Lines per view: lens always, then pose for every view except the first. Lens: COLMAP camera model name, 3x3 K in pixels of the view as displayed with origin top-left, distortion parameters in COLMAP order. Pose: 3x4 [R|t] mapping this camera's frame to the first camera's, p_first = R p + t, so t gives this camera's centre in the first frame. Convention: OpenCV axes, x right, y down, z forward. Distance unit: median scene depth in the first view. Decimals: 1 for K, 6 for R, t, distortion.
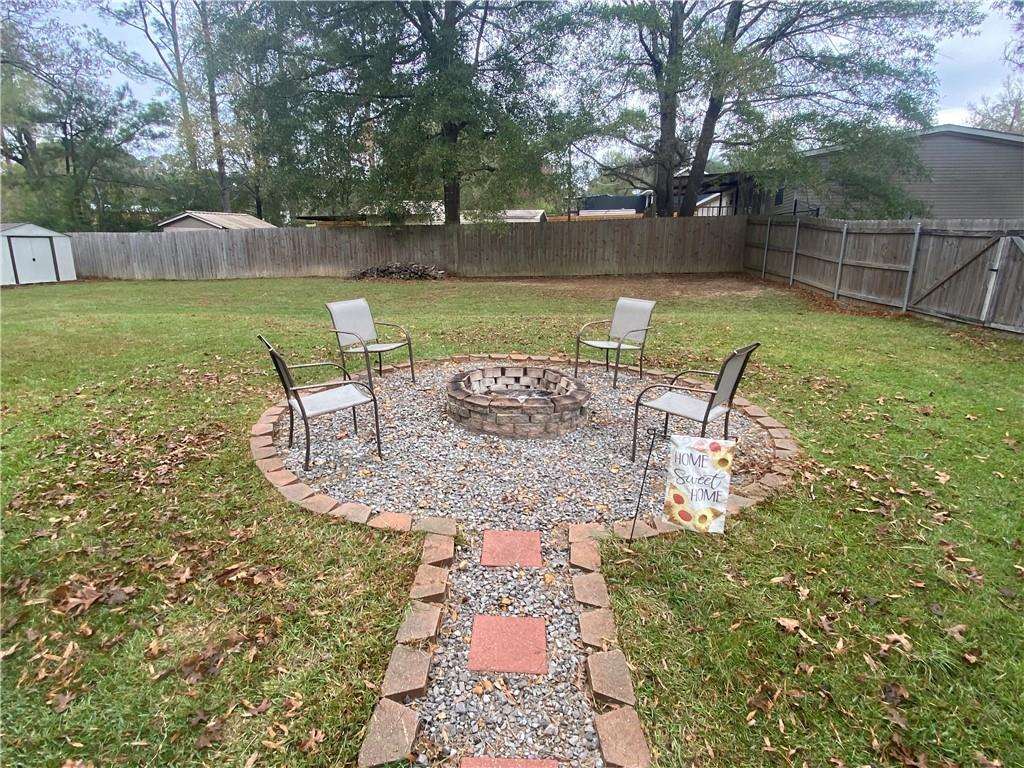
lens RADIAL K [[556.1, 0, 507.2], [0, 556.1, 383.5], [0, 0, 1]] dist [0.032929, -0.032868]
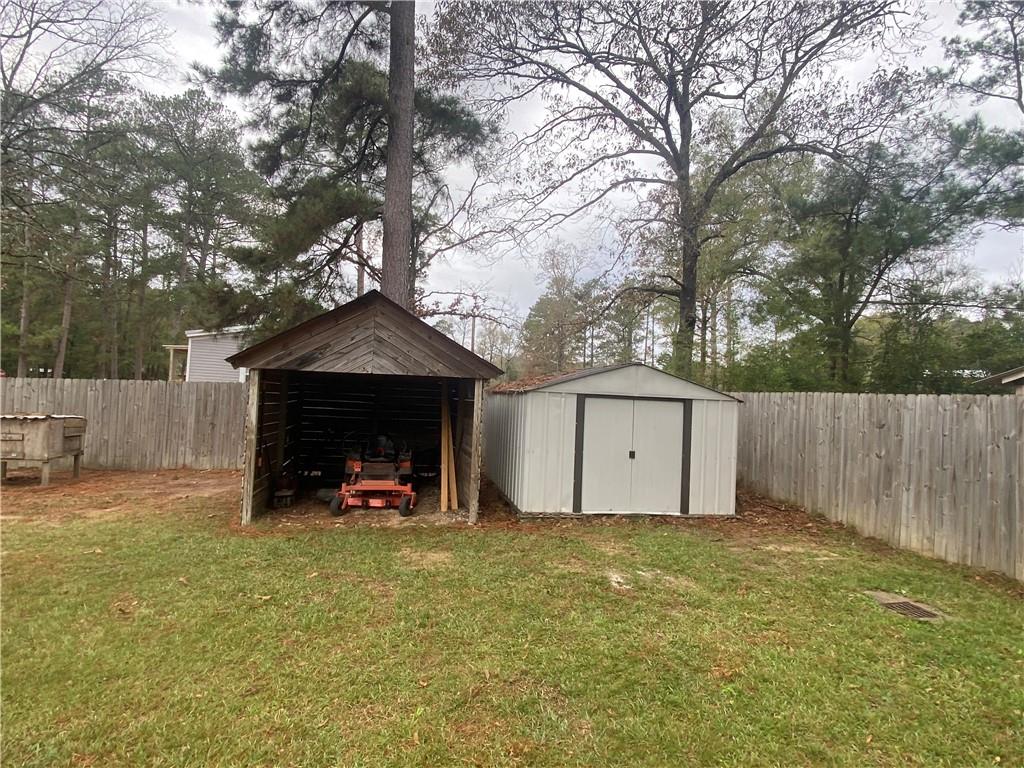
lens RADIAL K [[556.1, 0, 507.2], [0, 556.1, 383.5], [0, 0, 1]] dist [0.032929, -0.032868]
pose [[0.319929, -0.013003, -0.947352, -0.471490], [-0.272231, 0.956479, -0.105063, -0.190779], [0.907489, 0.291511, 0.302466, 0.735080]]
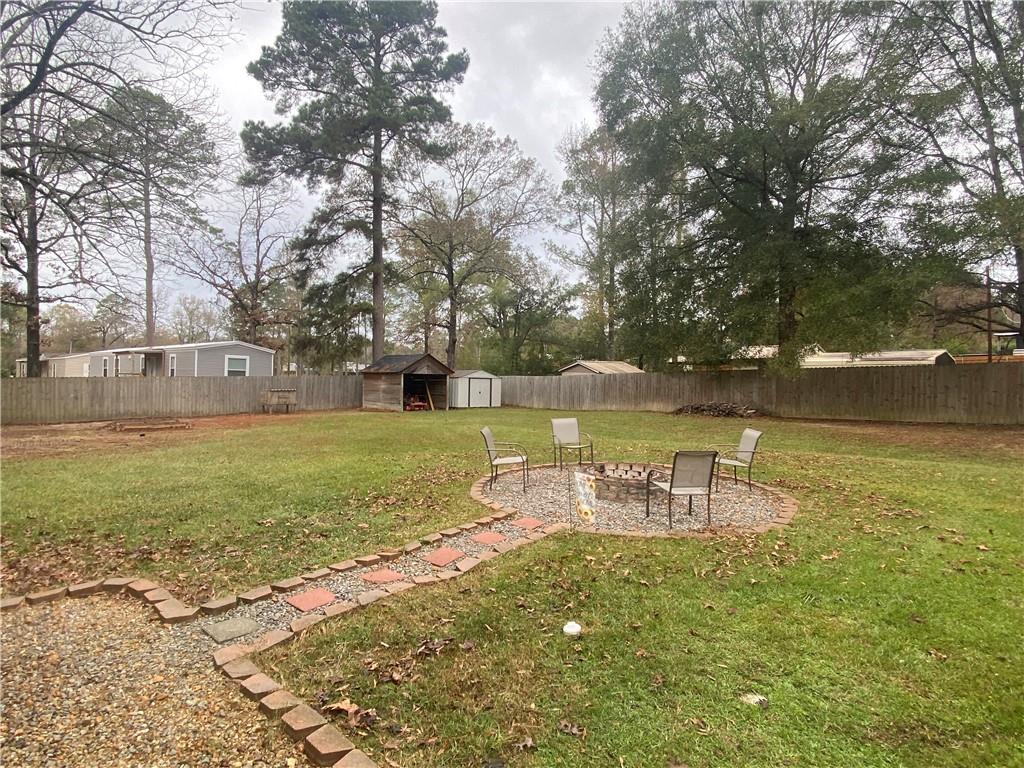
lens RADIAL K [[556.1, 0, 507.2], [0, 556.1, 383.5], [0, 0, 1]] dist [0.032929, -0.032868]
pose [[0.771070, 0.012228, -0.636633, 0.189045], [-0.167682, 0.968424, -0.184491, 0.025878], [0.614275, 0.249008, 0.748773, -0.113903]]
